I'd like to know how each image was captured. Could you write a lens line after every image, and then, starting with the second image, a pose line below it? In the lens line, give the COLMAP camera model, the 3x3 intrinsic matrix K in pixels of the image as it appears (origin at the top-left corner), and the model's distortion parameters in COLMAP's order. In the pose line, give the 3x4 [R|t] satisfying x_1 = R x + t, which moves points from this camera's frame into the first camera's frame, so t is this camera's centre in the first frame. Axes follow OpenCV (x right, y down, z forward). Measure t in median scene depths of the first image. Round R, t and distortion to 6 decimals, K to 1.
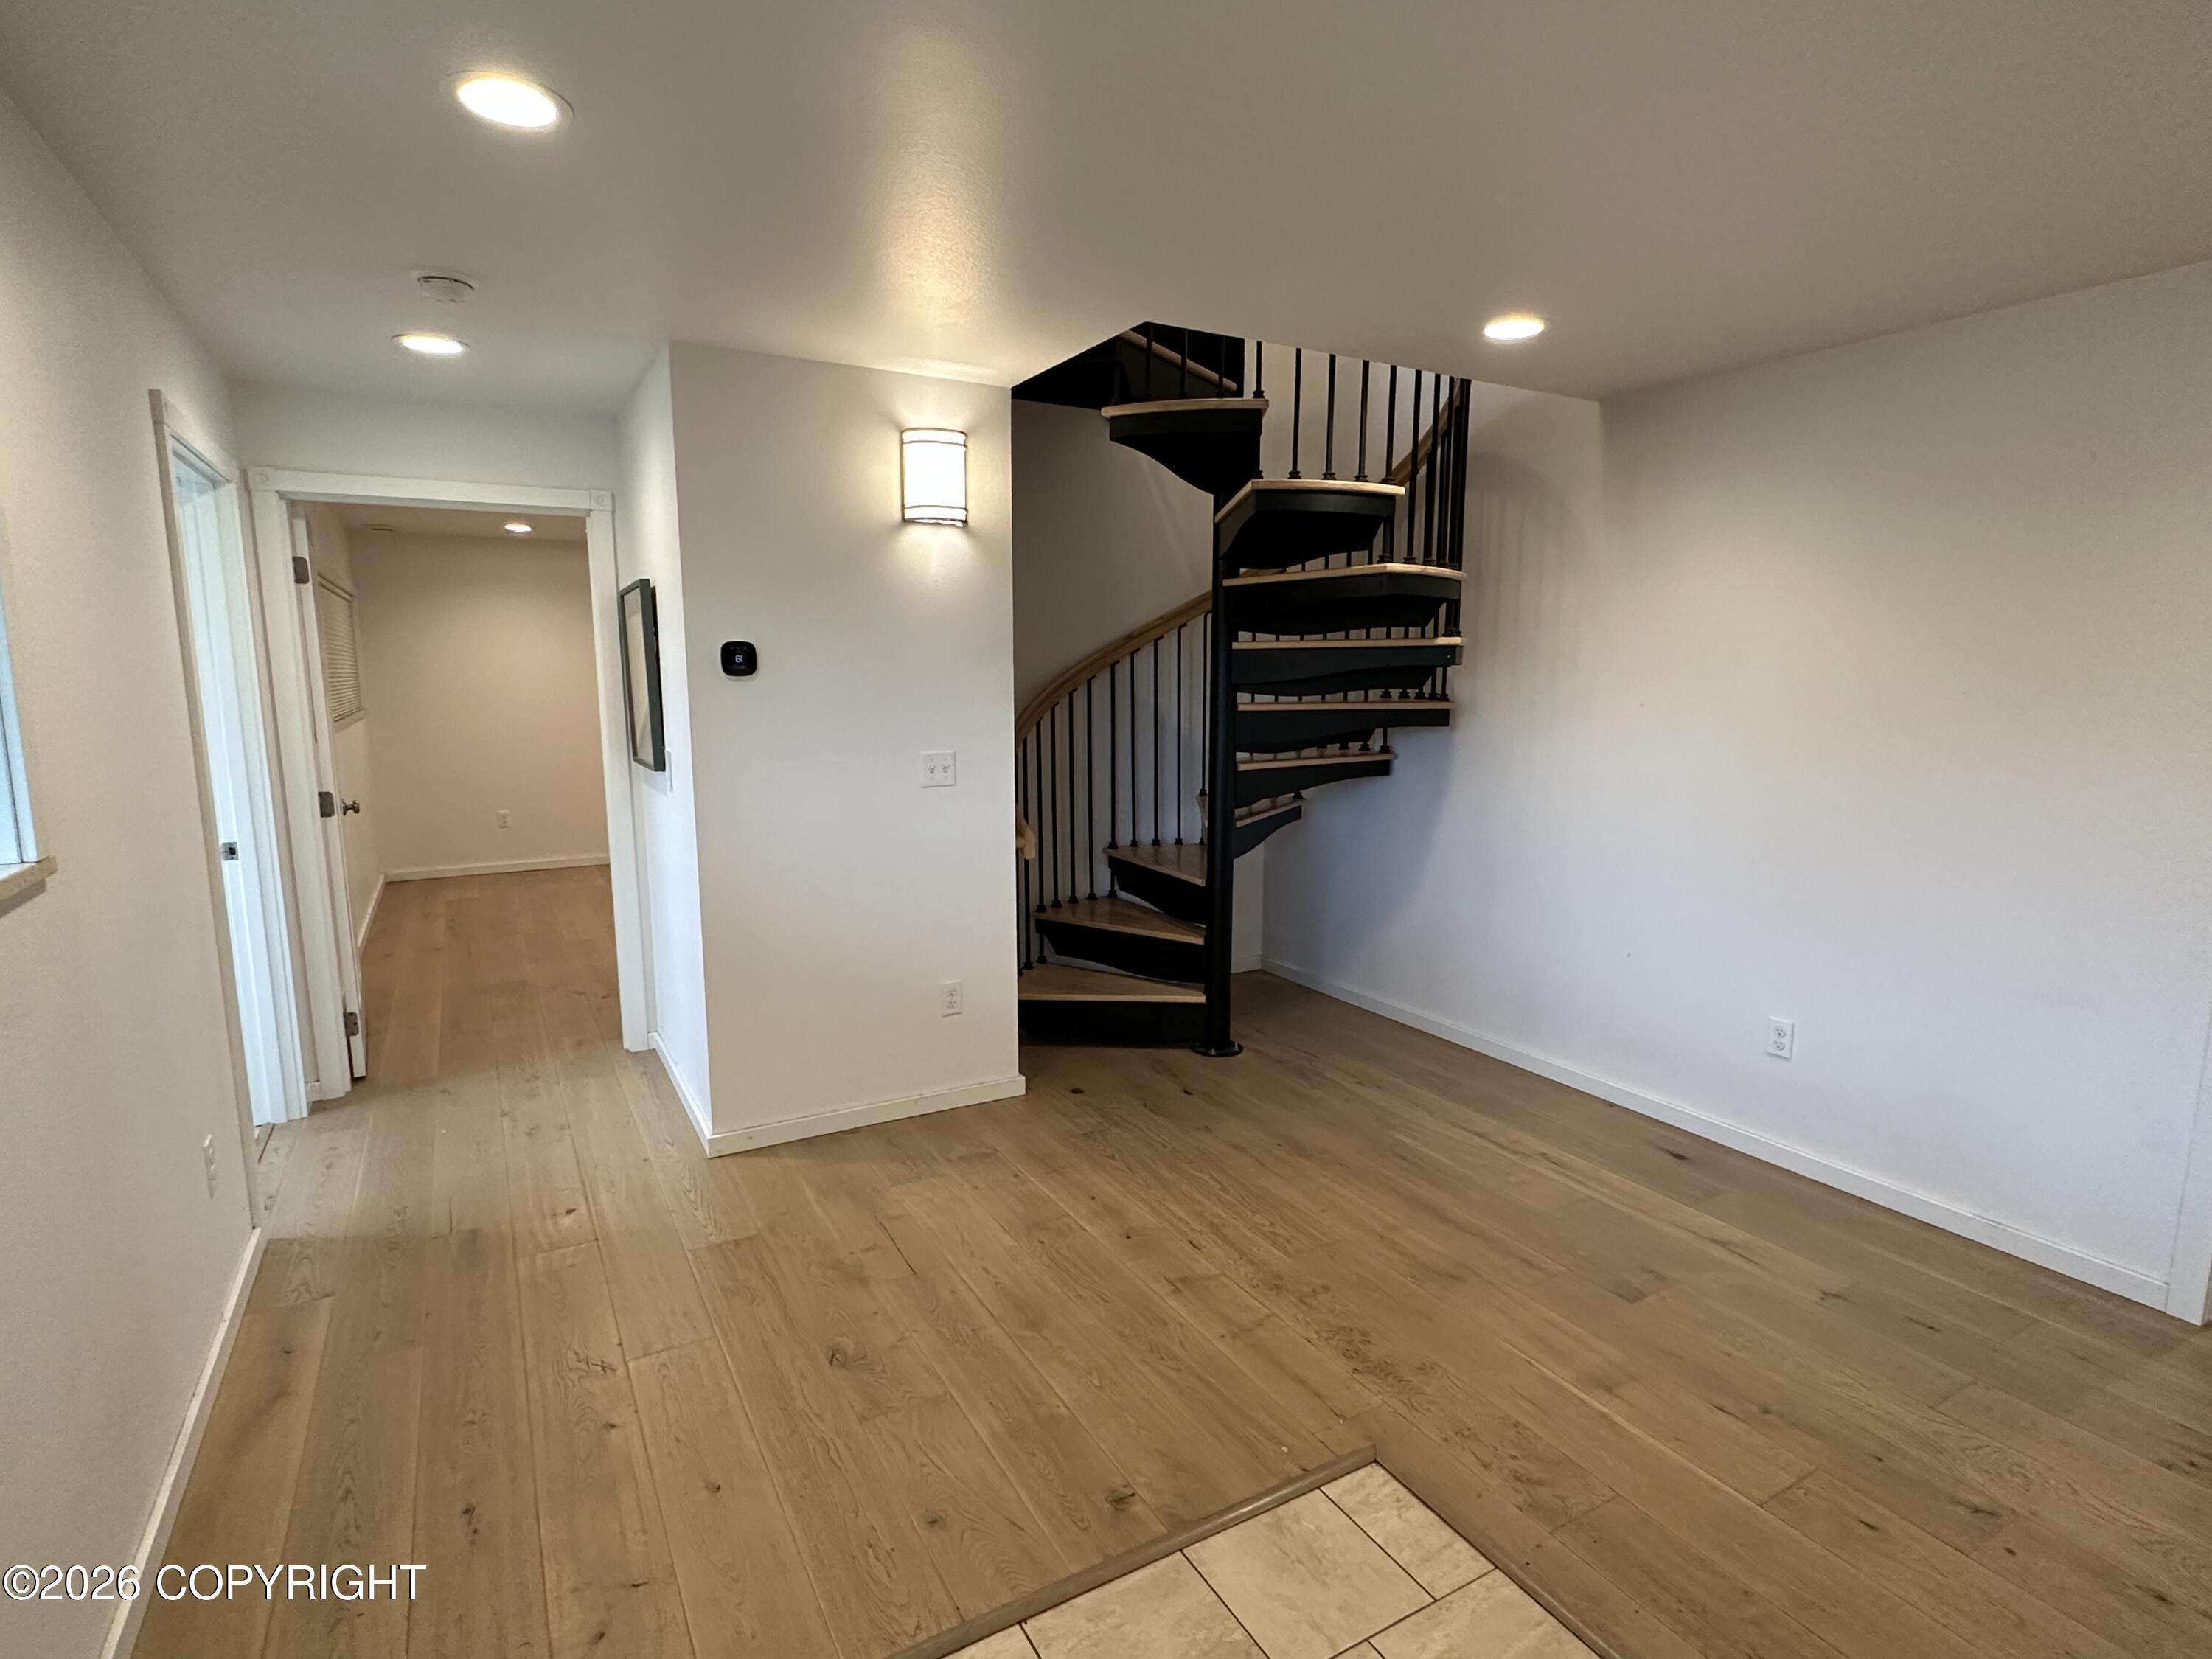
lens RADIAL K [[1120.1, 0, 1106.0], [0, 1120.1, 829.5], [0, 0, 1]] dist [0.001257, -0.000088]
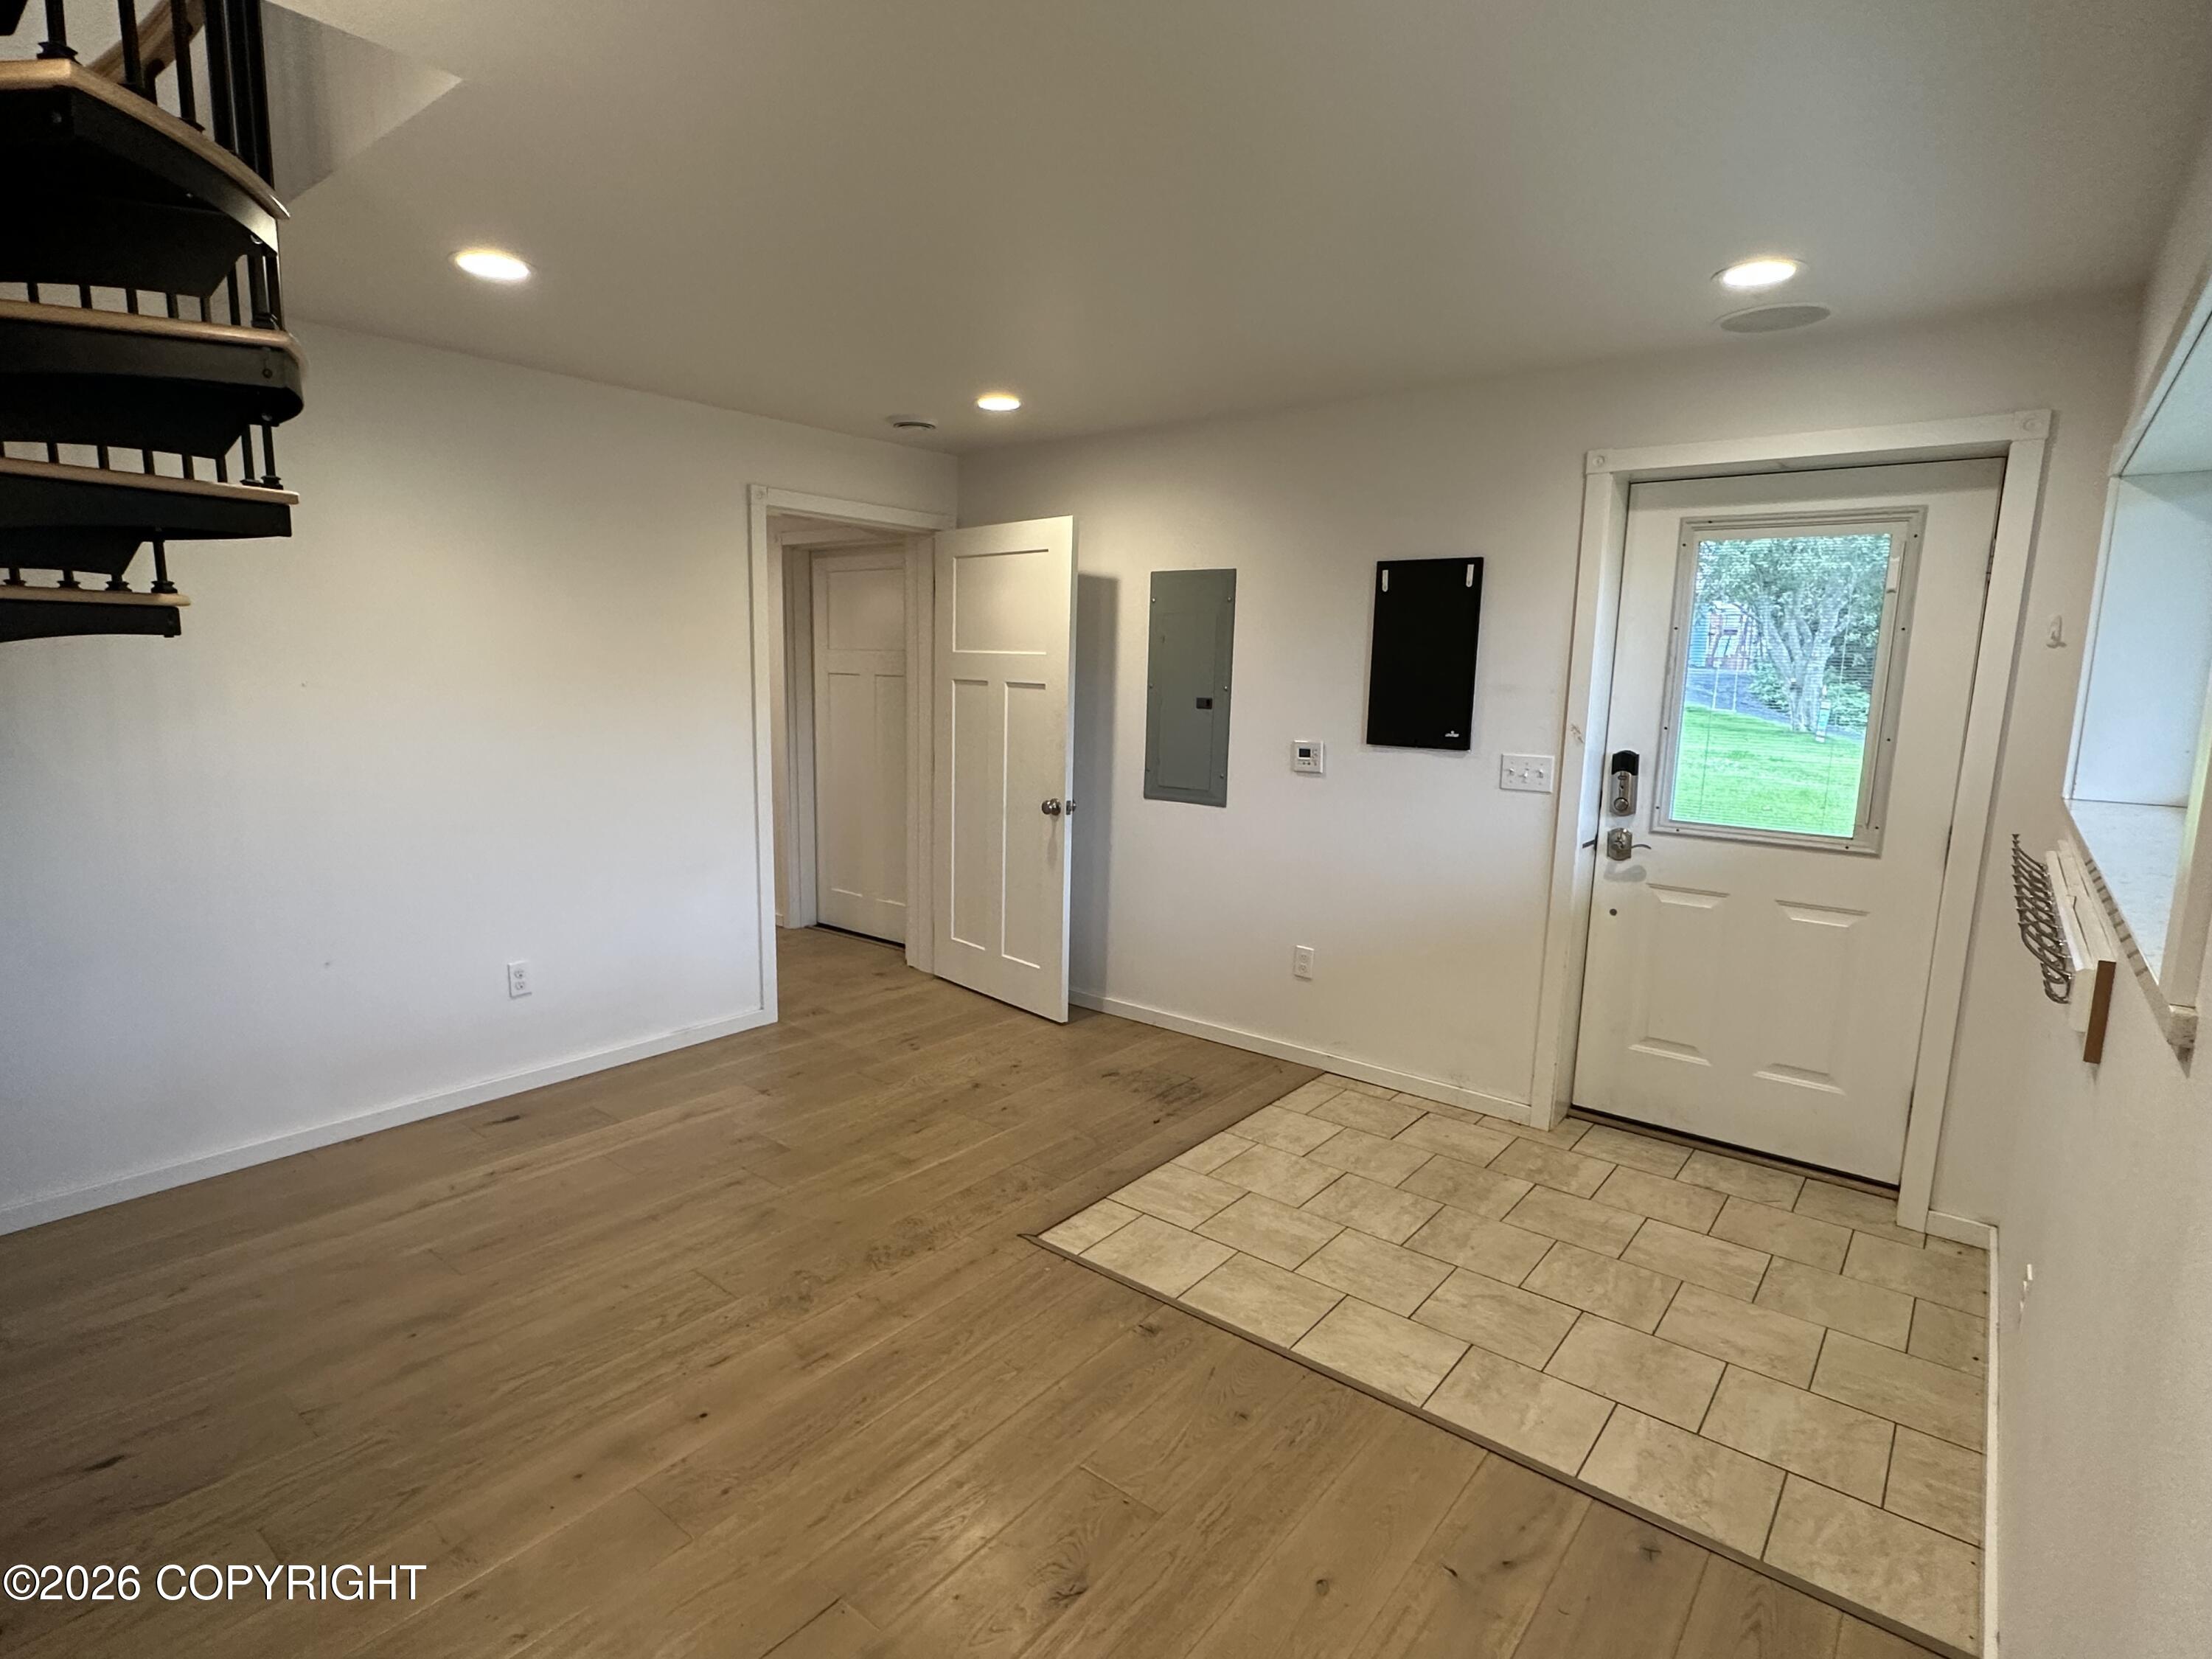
lens RADIAL K [[1120.1, 0, 1106.0], [0, 1120.1, 829.5], [0, 0, 1]] dist [0.001257, -0.000088]
pose [[-0.370151, -0.145708, 0.917473, -0.759585], [0.111866, 0.973444, 0.199729, -0.142126], [-0.922211, 0.176564, -0.344022, 1.018890]]
